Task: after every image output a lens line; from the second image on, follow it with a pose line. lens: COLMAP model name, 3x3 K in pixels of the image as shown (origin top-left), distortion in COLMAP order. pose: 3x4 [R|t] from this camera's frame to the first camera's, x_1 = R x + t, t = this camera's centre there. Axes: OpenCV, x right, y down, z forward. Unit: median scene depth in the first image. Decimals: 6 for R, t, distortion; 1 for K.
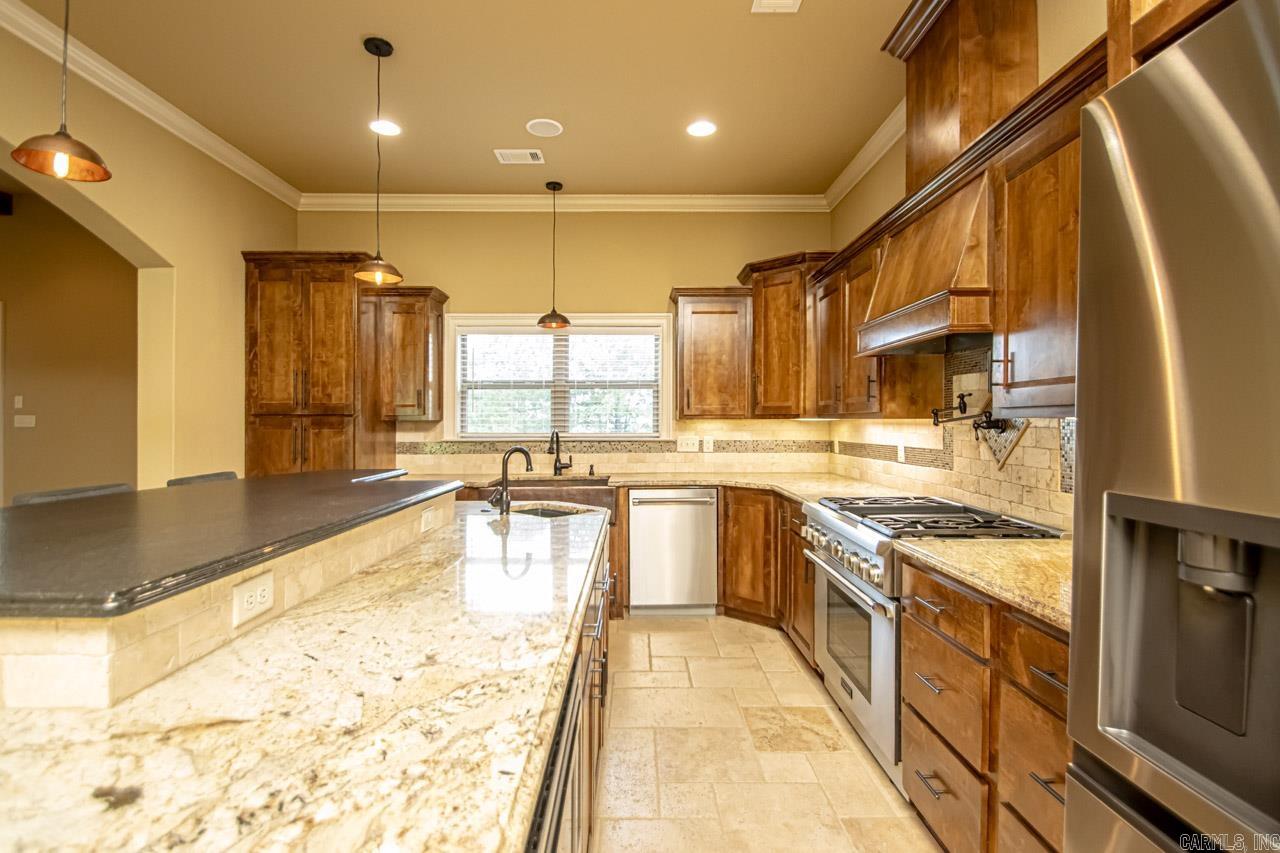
lens RADIAL K [[595.5, 0, 638.4], [0, 595.5, 423.7], [0, 0, 1]] dist [0.013227, -0.014488]
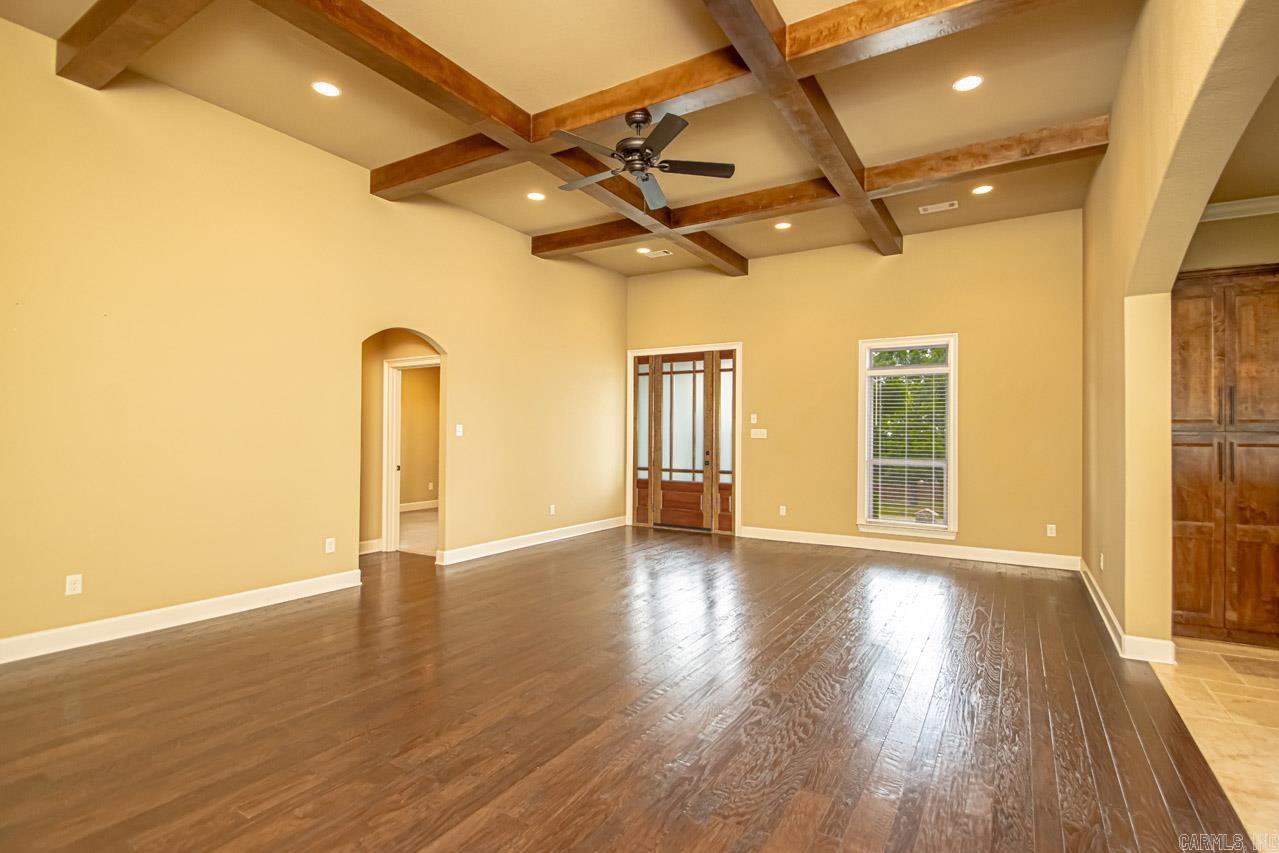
lens RADIAL K [[595.0, 0, 645.4], [0, 595.0, 430.6], [0, 0, 1]] dist [0.013227, -0.014488]
pose [[0.849809, 0.006609, -0.527049, -0.857634], [-0.012737, 0.999887, -0.007999, 0.003556], [0.526936, 0.013510, 0.849797, -0.336896]]
